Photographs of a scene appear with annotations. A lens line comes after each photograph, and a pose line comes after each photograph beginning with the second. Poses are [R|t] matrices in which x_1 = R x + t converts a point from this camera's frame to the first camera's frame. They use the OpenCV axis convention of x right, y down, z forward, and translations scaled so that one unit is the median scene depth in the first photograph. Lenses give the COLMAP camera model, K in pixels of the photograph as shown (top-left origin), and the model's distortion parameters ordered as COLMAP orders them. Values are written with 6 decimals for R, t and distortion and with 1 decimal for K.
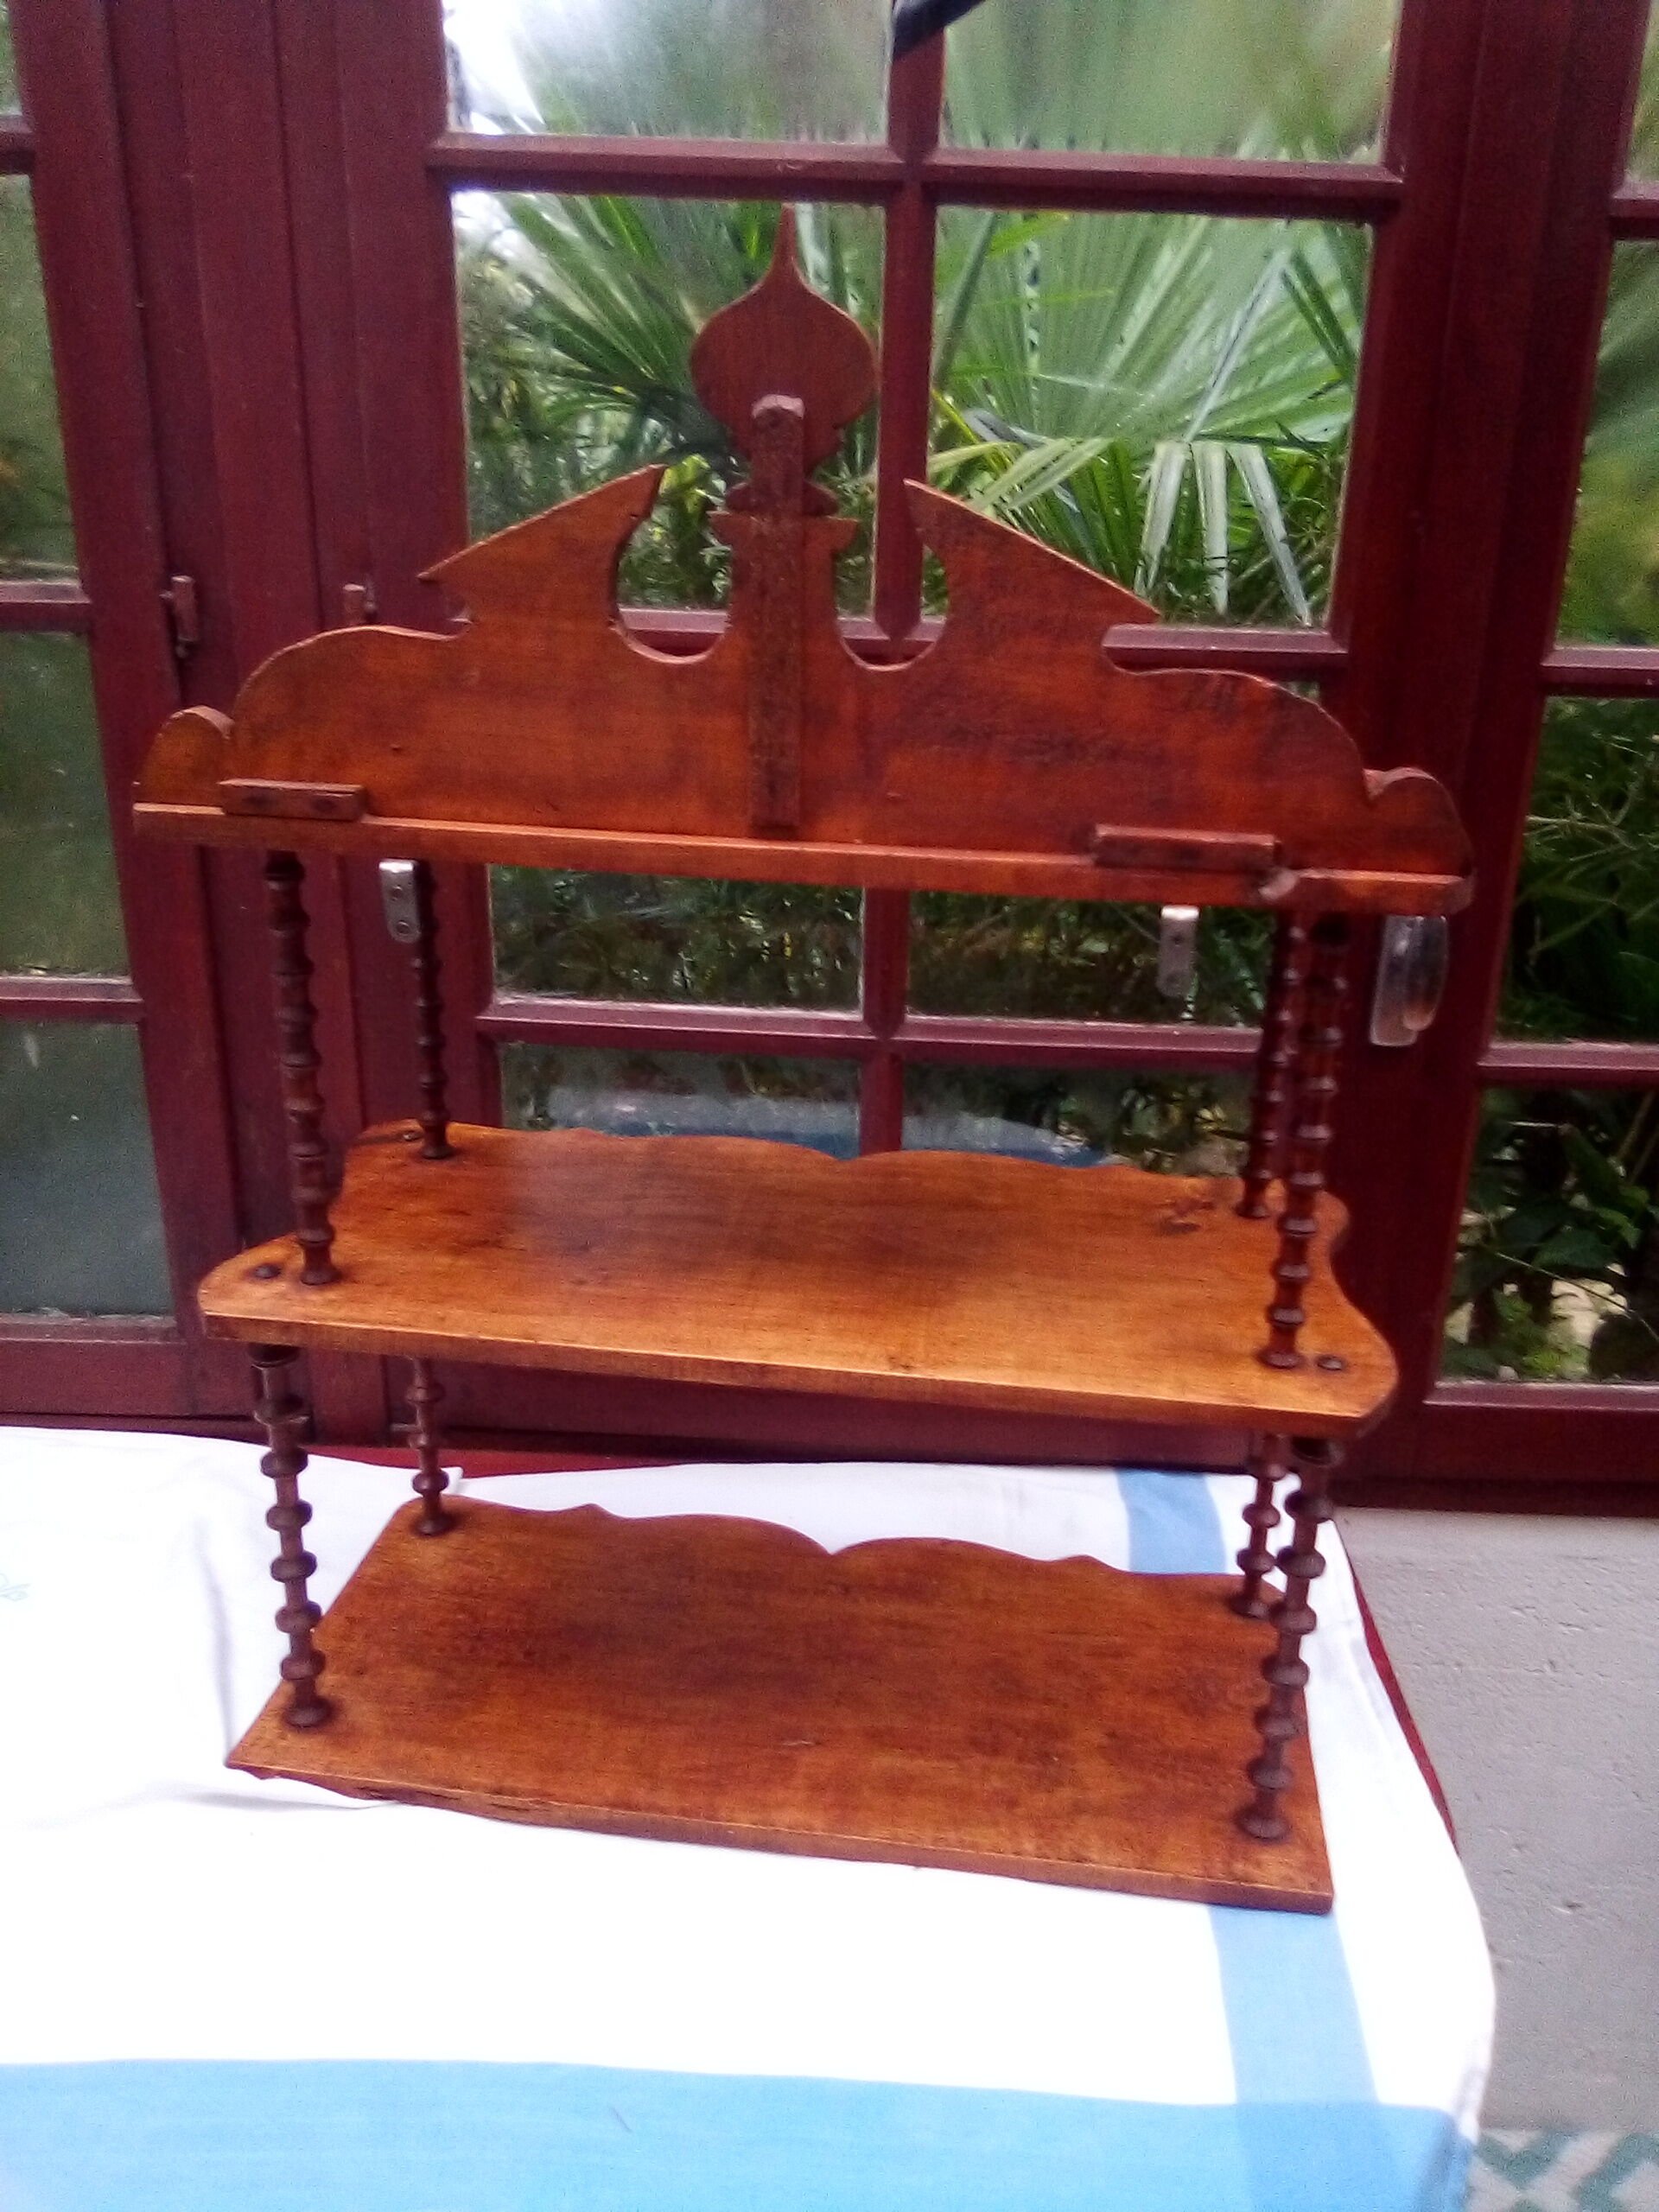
lens RADIAL K [[1701.6, 0, 869.1], [0, 1701.6, 1065.2], [0, 0, 1]] dist [0.108544, -0.211150]
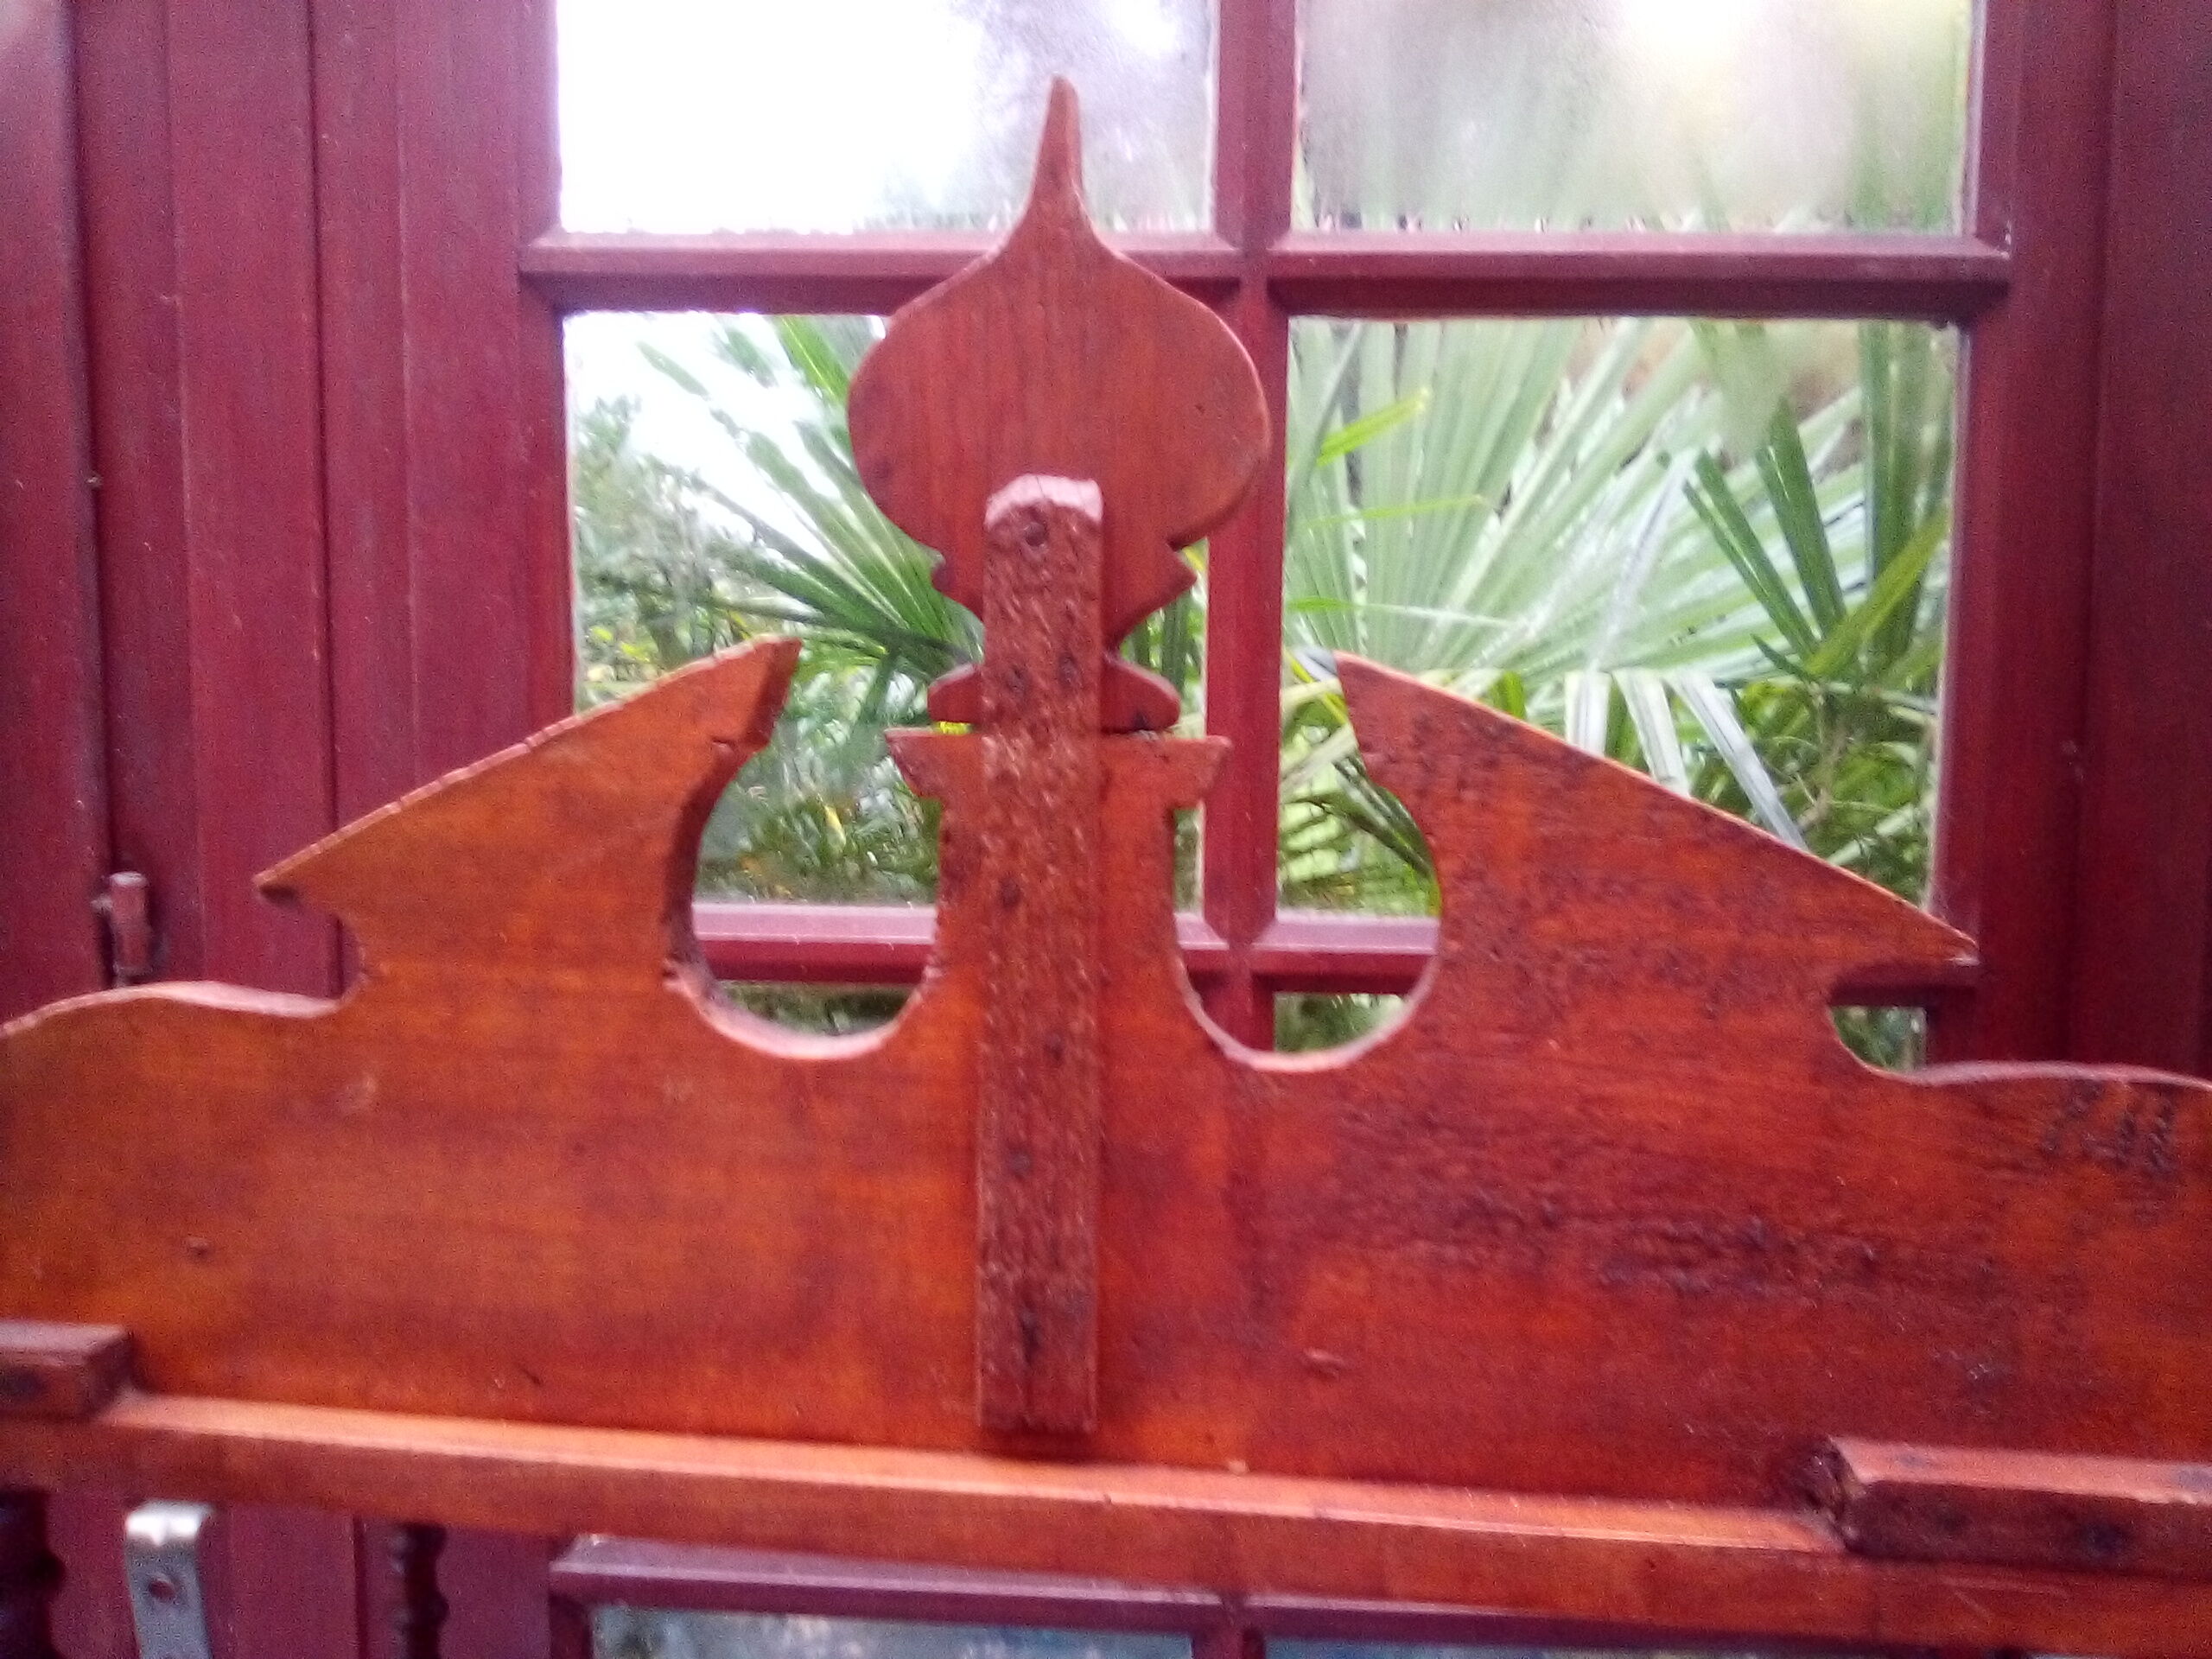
lens RADIAL K [[1701.6, 0, 1100.2], [0, 1701.6, 883.2], [0, 0, 1]] dist [0.108544, -0.211150]
pose [[0.999563, -0.016543, -0.024496, -0.027755], [0.009837, 0.967648, -0.252114, -0.166744], [0.027874, 0.251763, 0.967388, 0.566877]]
